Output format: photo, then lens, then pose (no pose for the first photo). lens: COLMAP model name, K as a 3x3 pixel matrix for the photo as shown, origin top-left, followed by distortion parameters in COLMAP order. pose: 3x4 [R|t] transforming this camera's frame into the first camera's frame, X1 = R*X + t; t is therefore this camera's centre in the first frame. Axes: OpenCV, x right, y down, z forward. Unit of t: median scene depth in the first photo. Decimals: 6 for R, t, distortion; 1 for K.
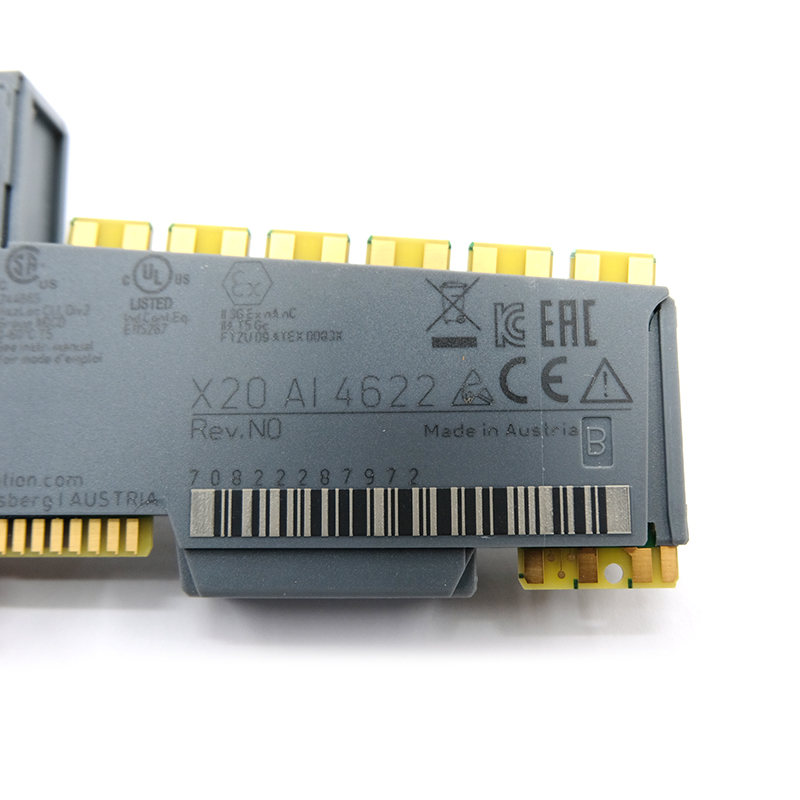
lens RADIAL K [[871.9, 0, 392.2], [0, 871.9, 394.5], [0, 0, 1]] dist [-0.032655, 0.000000]
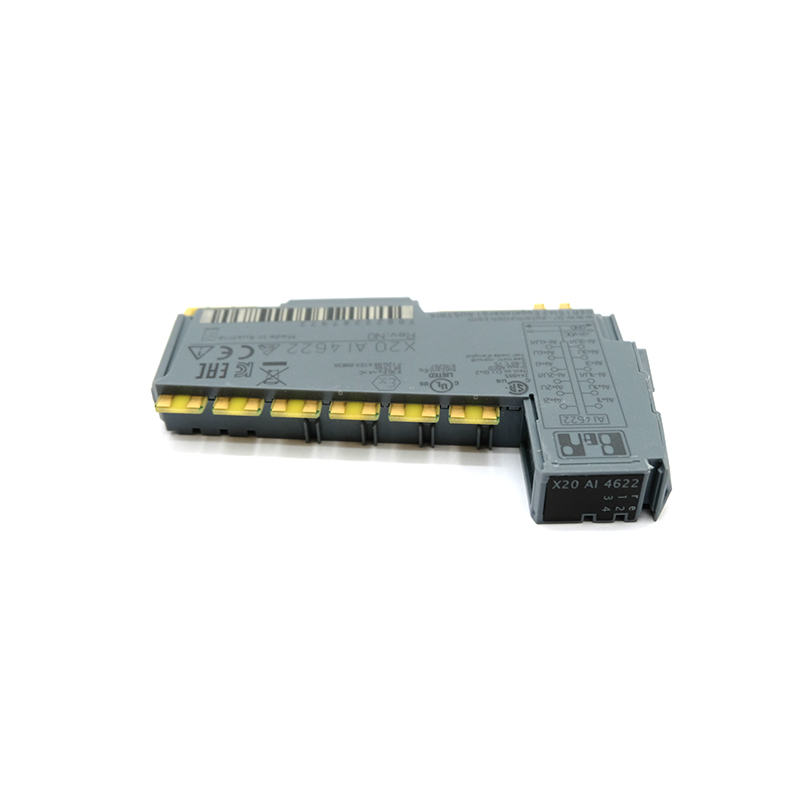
lens RADIAL K [[871.7, 0, 397.4], [0, 871.7, 402.6], [0, 0, 1]] dist [-0.010862, 0.000000]
pose [[-0.998234, 0.044653, 0.039174, -0.263042], [0.011468, -0.502204, 0.864673, -1.728696], [0.058284, 0.863595, 0.500805, 0.150342]]
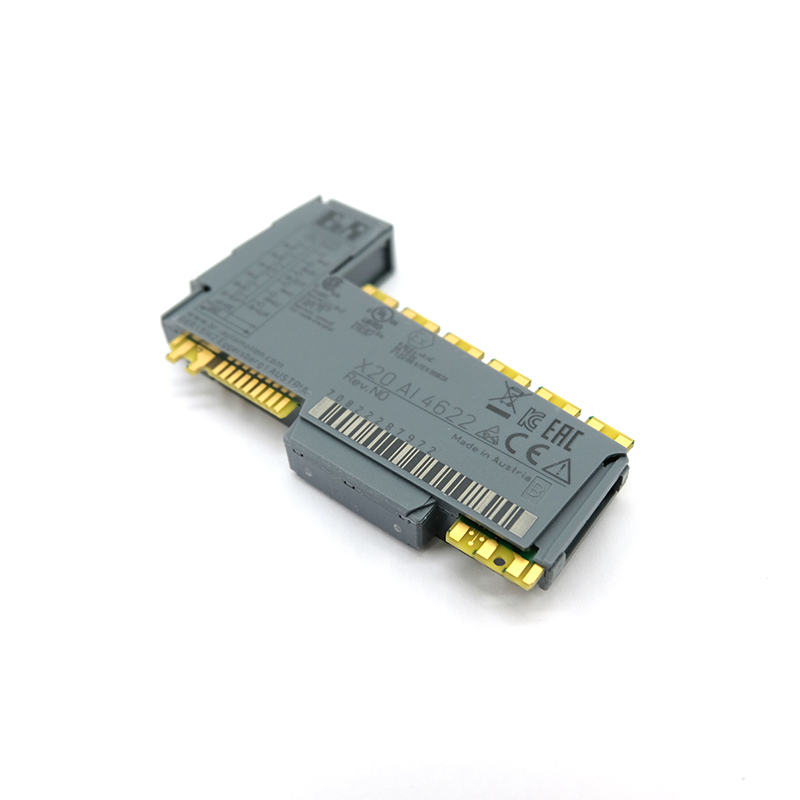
lens RADIAL K [[871.9, 0, 398.7], [0, 871.9, 397.9], [0, 0, 1]] dist [-0.032655, 0.000000]
pose [[0.789362, 0.461655, -0.404700, 0.594606], [-0.605005, 0.696930, -0.385043, 0.693599], [0.104291, 0.548783, 0.829434, -0.438340]]
